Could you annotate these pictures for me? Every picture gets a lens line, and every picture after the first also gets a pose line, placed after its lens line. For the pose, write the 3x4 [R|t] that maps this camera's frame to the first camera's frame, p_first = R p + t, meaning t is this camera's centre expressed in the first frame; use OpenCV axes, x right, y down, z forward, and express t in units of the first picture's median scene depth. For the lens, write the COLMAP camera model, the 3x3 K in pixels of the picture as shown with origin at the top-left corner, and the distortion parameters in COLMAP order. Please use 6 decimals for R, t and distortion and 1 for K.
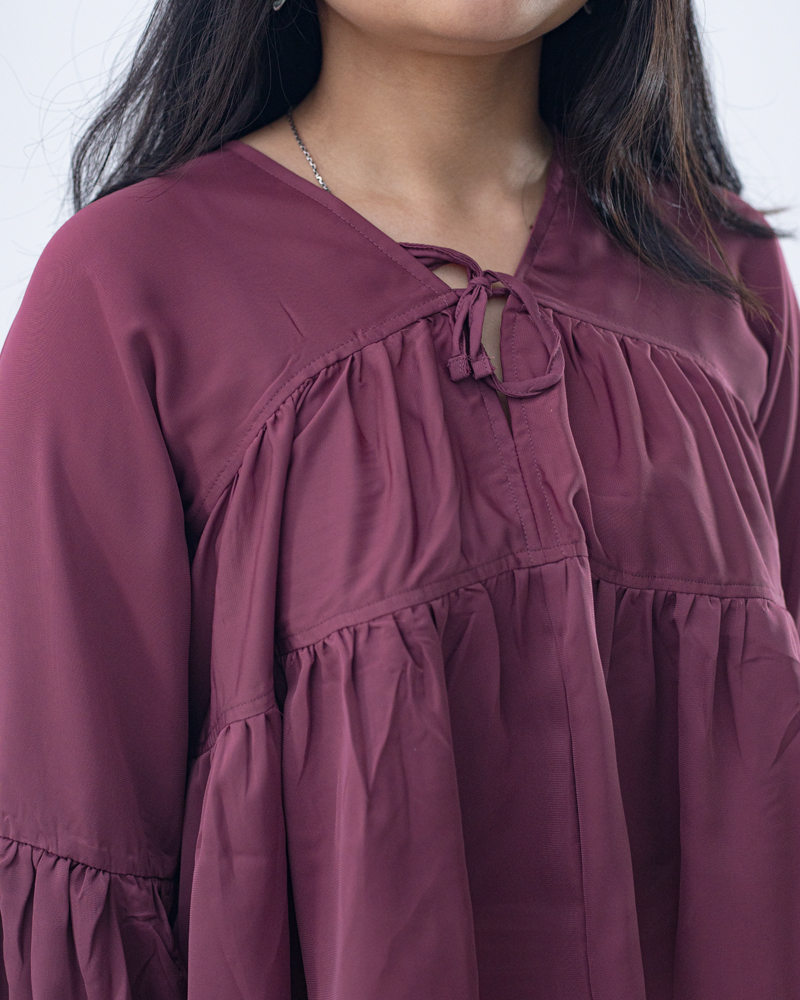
lens RADIAL K [[1918.6, 0, 400.0], [0, 1918.6, 500.0], [0, 0, 1]] dist [-0.052968, -0.028594]
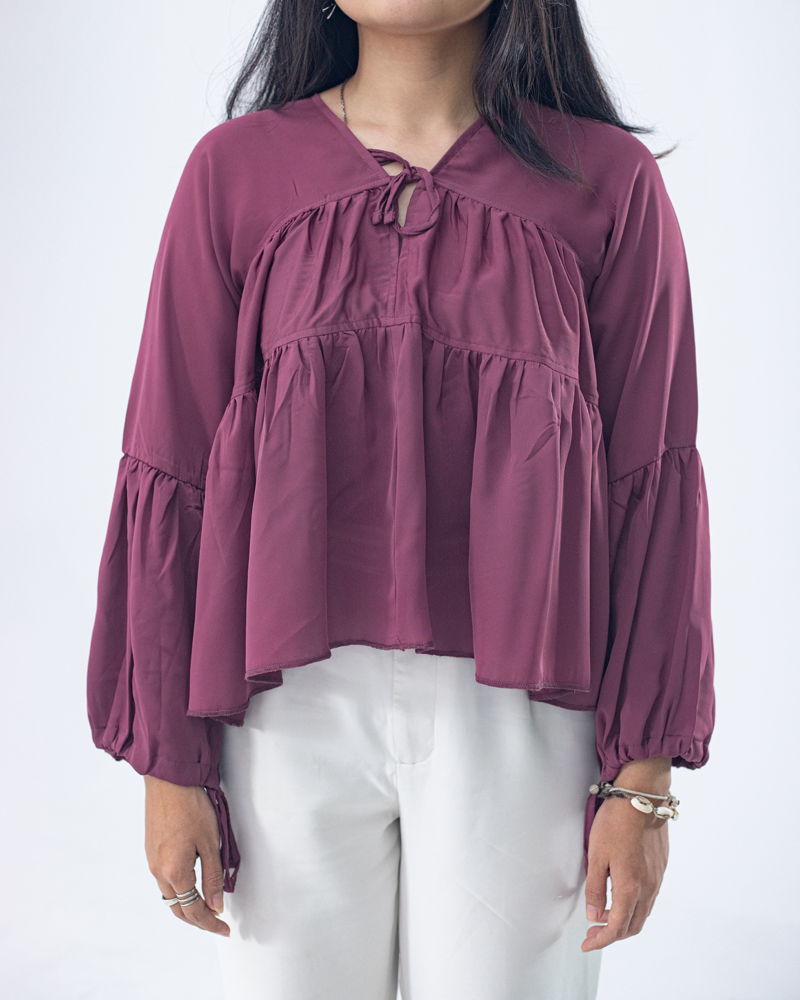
lens RADIAL K [[1918.6, 0, 400.0], [0, 1918.6, 500.0], [0, 0, 1]] dist [-0.052968, -0.028594]
pose [[0.896804, 0.099080, -0.431192, 0.841884], [-0.106628, 0.994276, 0.006699, 0.177607], [0.429388, 0.039969, 0.902235, -0.584414]]
